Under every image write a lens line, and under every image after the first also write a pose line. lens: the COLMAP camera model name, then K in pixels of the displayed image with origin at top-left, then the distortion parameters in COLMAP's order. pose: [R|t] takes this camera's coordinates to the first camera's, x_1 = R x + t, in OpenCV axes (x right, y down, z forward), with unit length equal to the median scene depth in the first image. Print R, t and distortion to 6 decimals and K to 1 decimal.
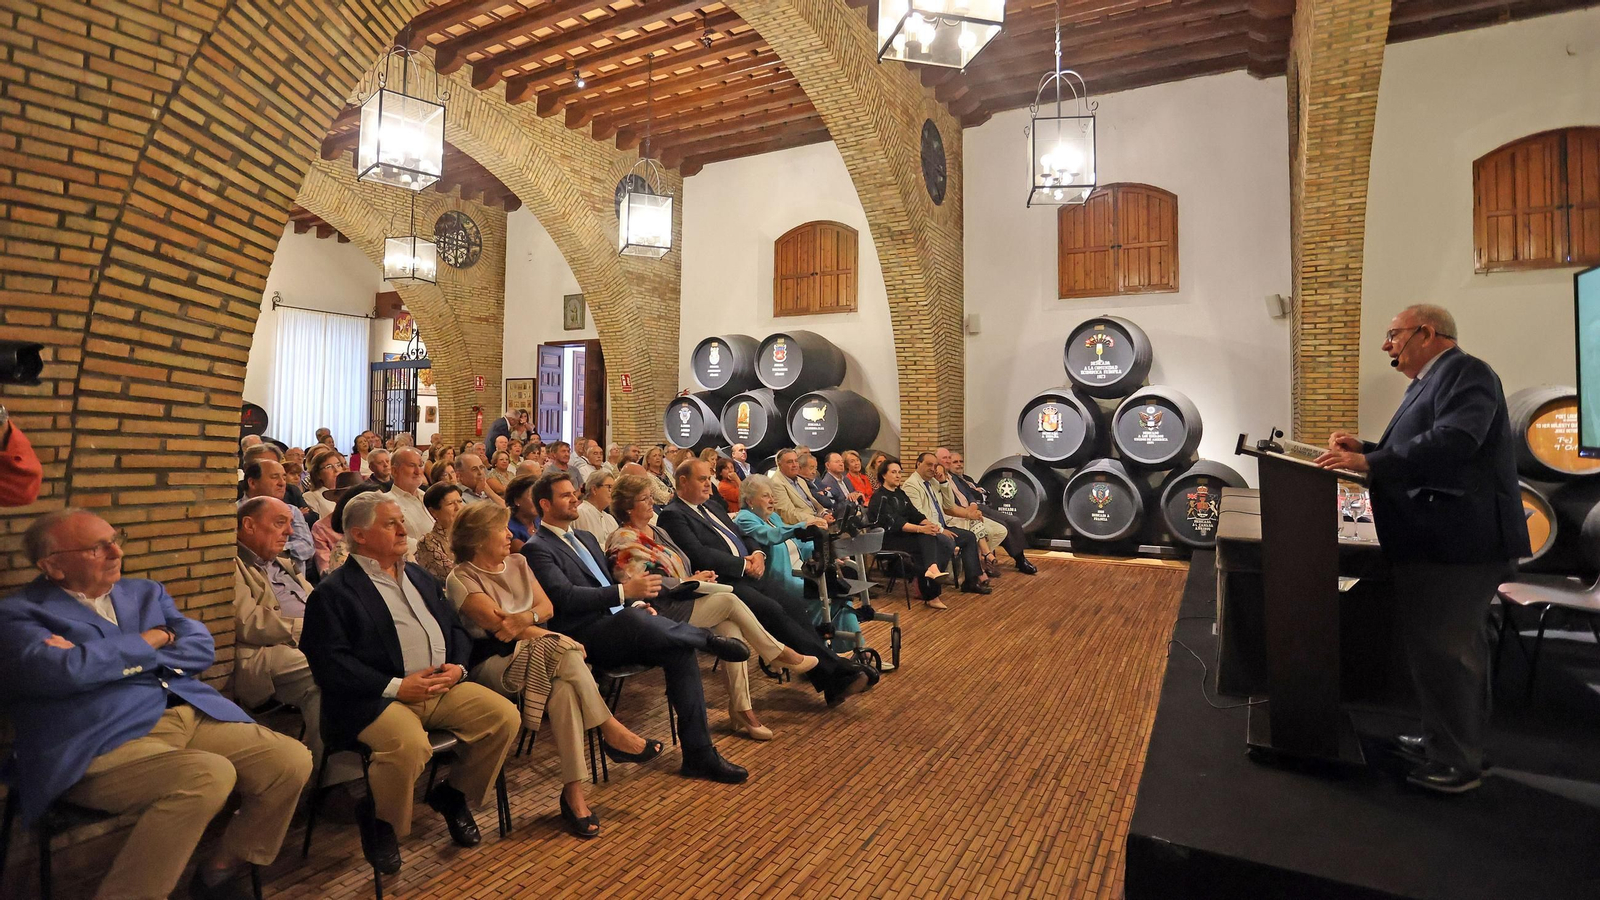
lens RADIAL K [[795.2, 0, 797.6], [0, 795.2, 380.8], [0, 0, 1]] dist [-0.082316, 0.034901]
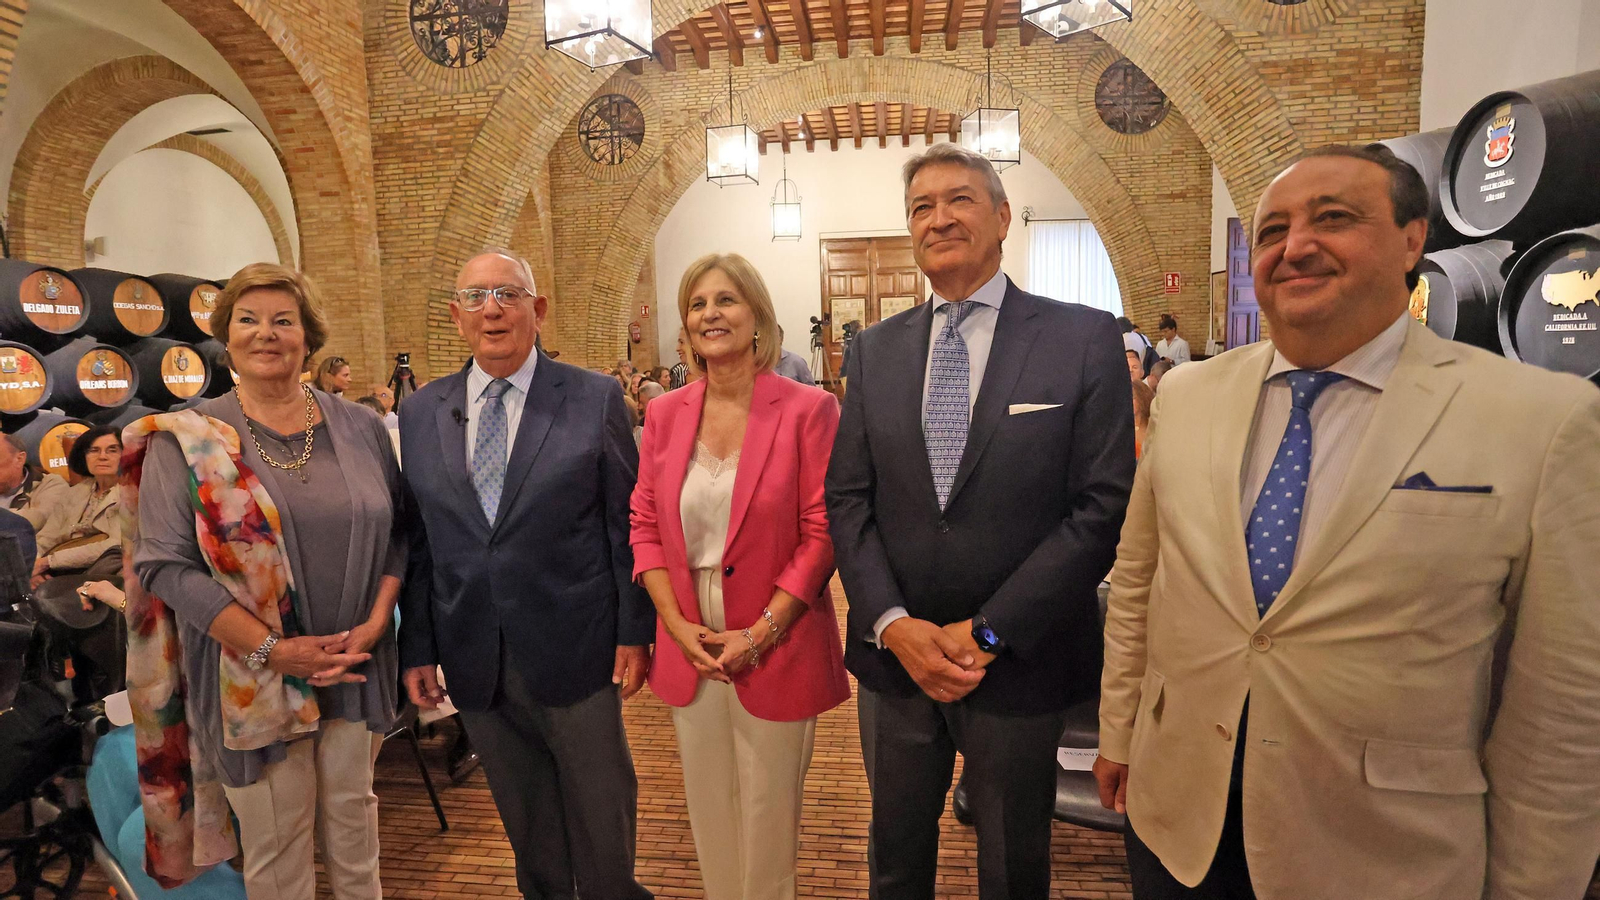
lens RADIAL K [[778.9, 0, 776.6], [0, 778.9, 435.9], [0, 0, 1]] dist [-0.069955, 0.029972]
pose [[0.370146, 0.086818, -0.924908, 0.295441], [0.084233, 0.988386, 0.126487, 0.047503], [0.925147, -0.124726, 0.358534, 0.722539]]
